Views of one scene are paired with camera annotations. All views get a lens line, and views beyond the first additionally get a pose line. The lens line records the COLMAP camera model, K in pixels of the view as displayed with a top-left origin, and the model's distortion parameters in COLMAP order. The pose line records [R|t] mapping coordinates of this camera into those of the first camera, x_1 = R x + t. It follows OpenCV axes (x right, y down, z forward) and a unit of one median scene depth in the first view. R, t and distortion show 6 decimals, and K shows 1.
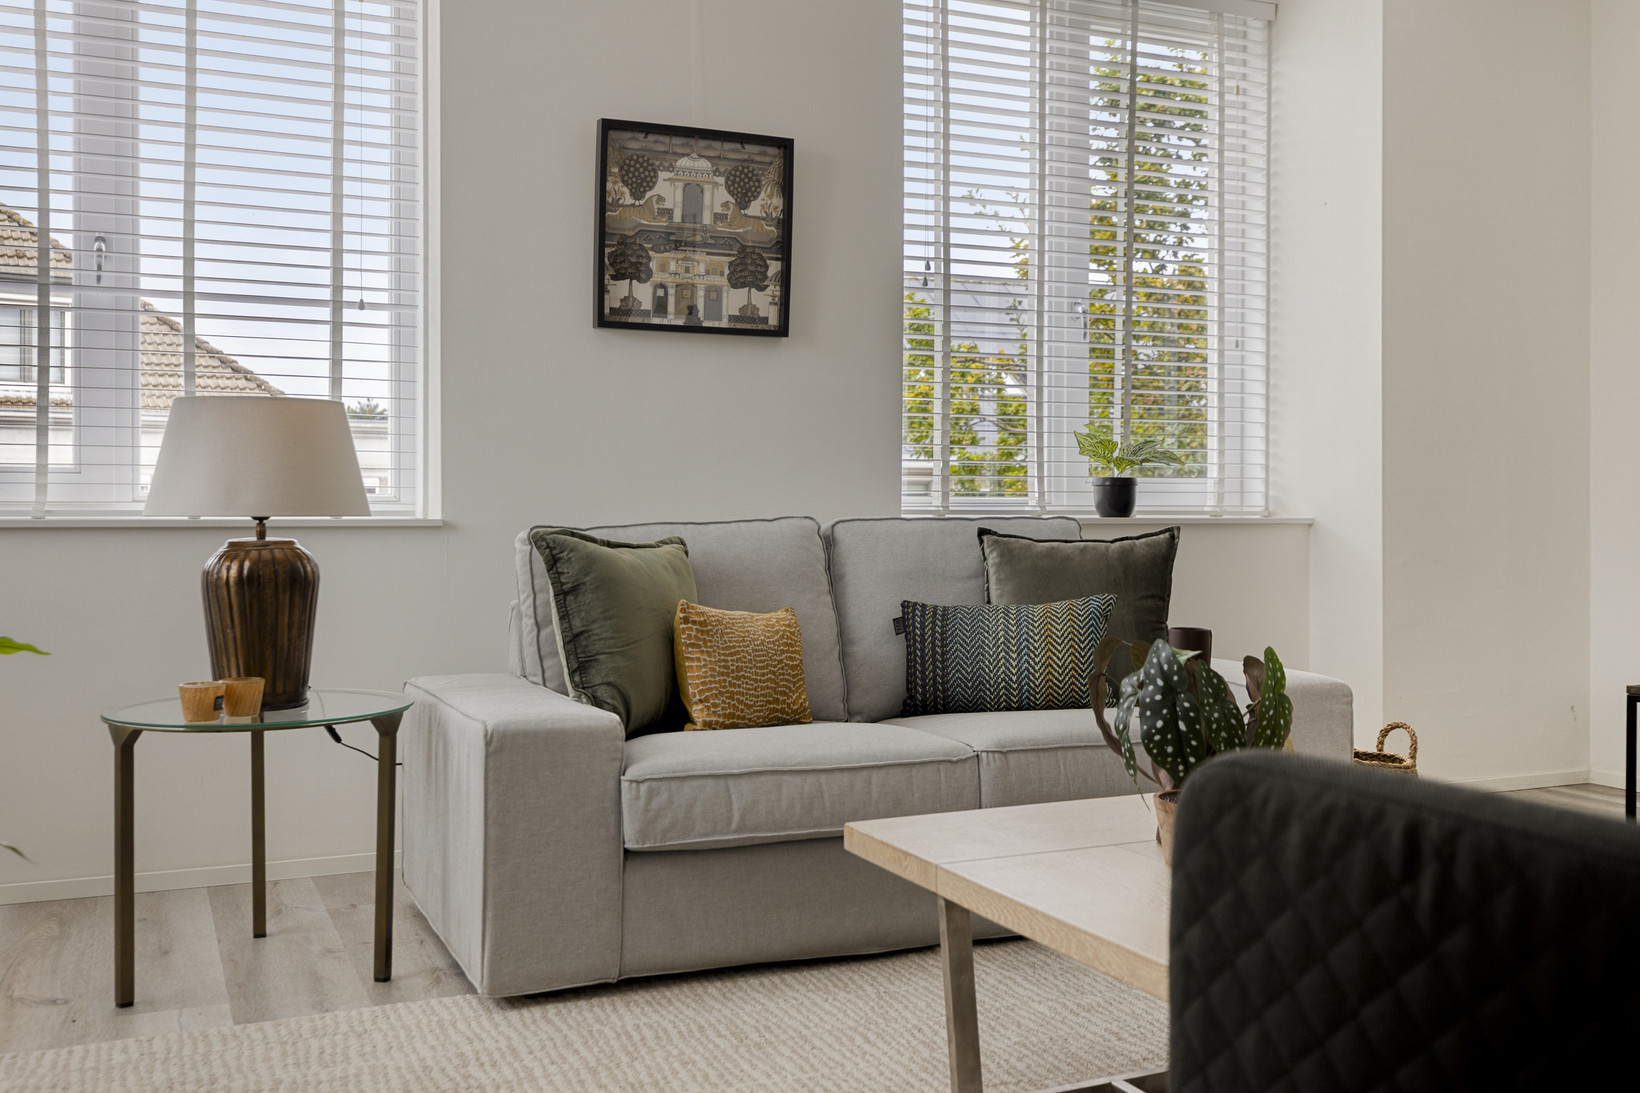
lens RADIAL K [[1572.2, 0, 815.8], [0, 1572.2, 520.5], [0, 0, 1]] dist [-0.017445, 0.003819]
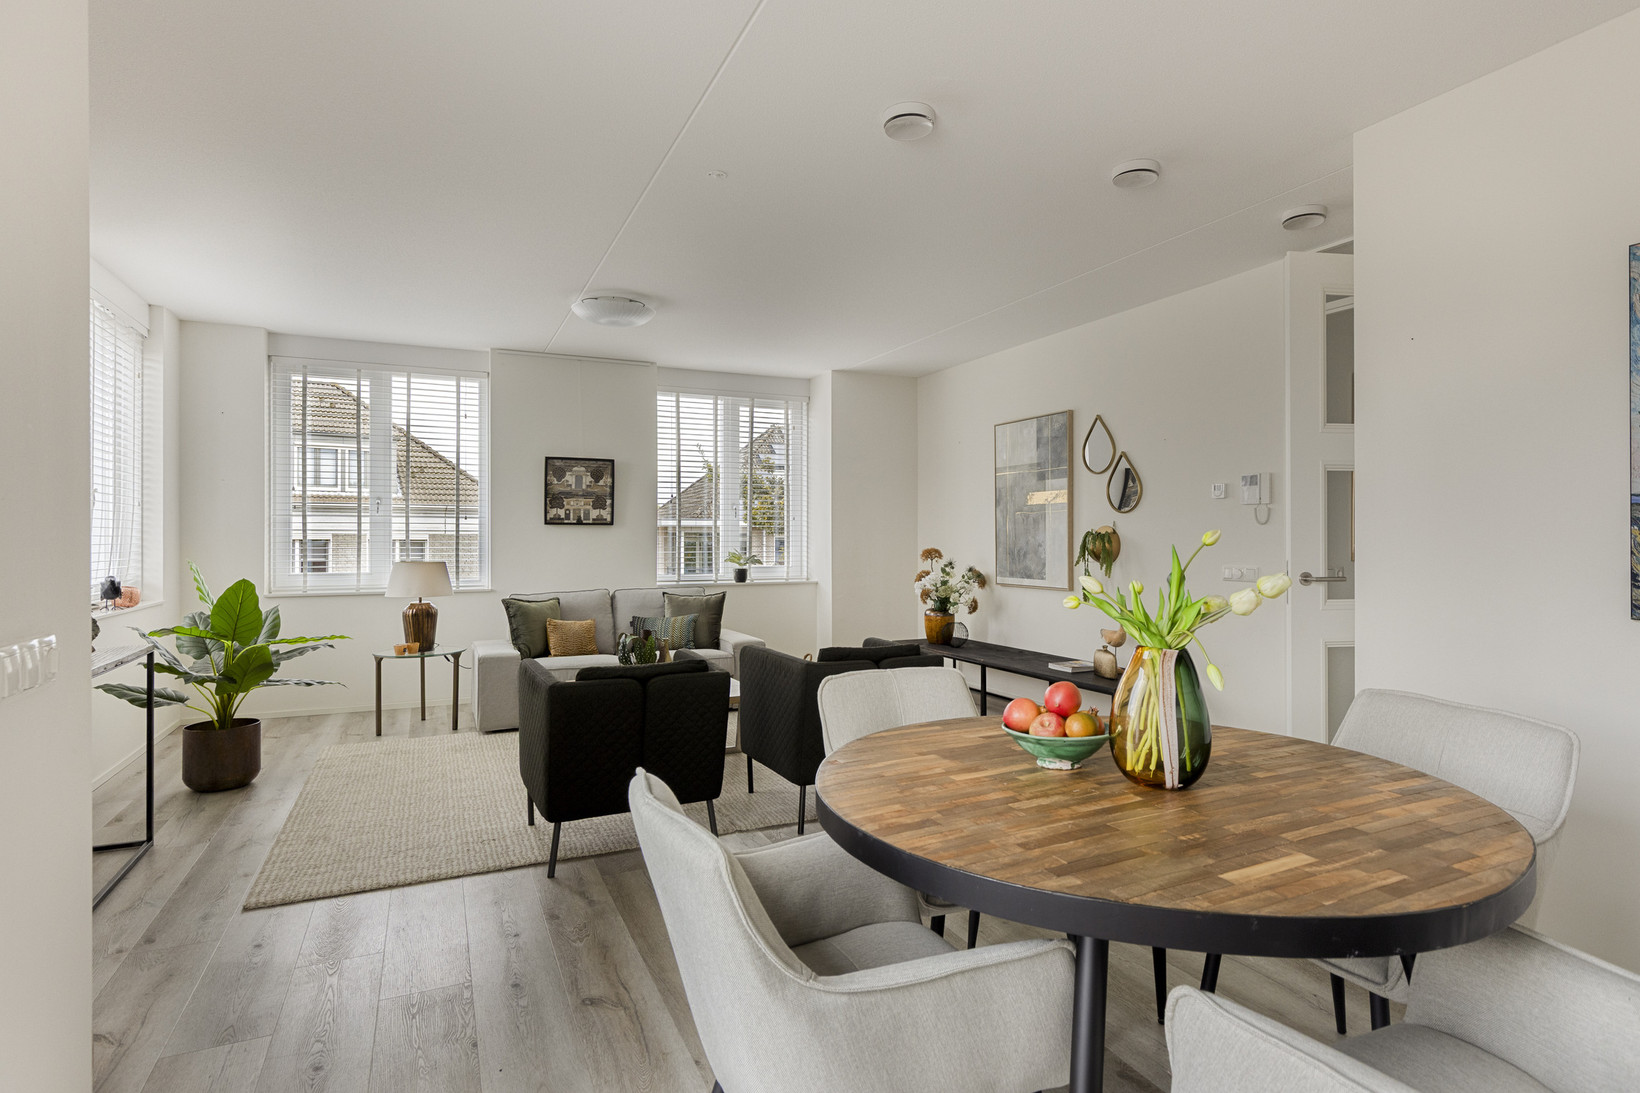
lens RADIAL K [[848.6, 0, 821.5], [0, 848.6, 532.6], [0, 0, 1]] dist [0.002355, -0.000297]
pose [[0.999052, -0.001793, 0.043501, 0.322438], [0.002628, 0.999813, -0.019144, -0.074788], [-0.043458, 0.019240, 0.998870, -0.656229]]
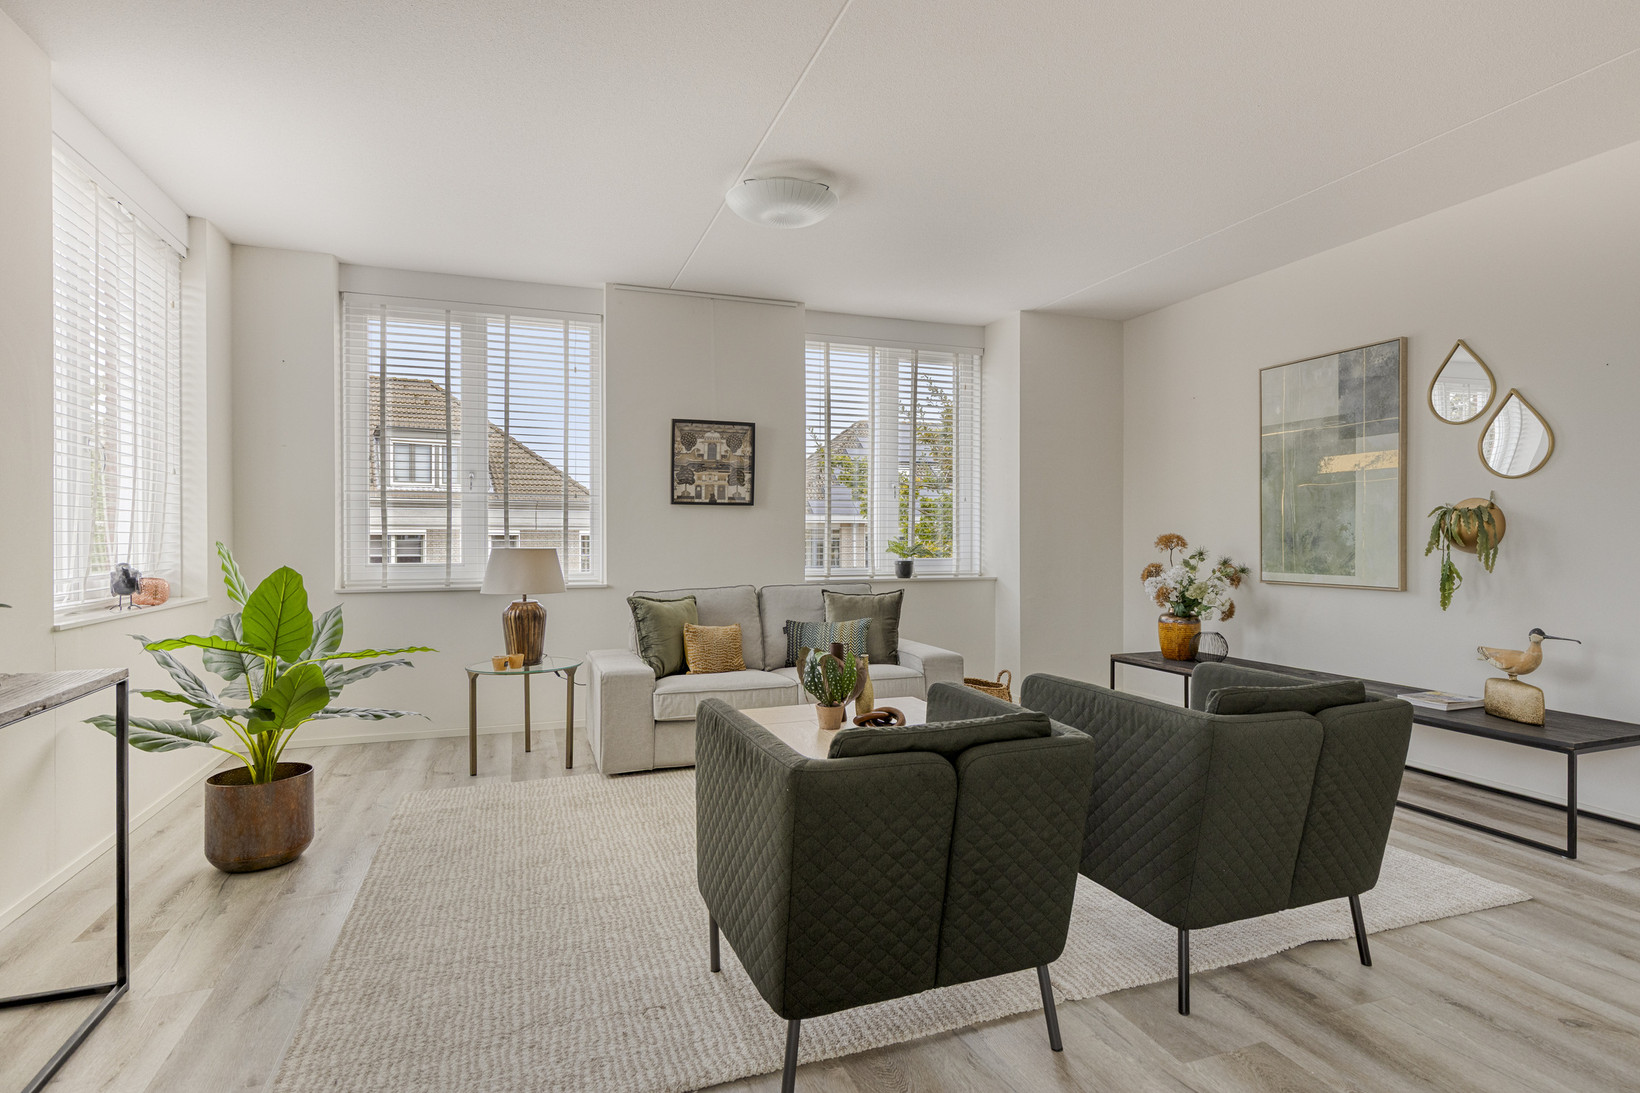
lens RADIAL K [[860.8, 0, 826.0], [0, 860.8, 536.7], [0, 0, 1]] dist [0.003748, 0.000401]
pose [[0.998920, -0.001723, -0.046438, 0.160277], [0.001185, 0.999932, -0.011602, -0.057313], [0.046455, 0.011534, 0.998854, -0.312481]]
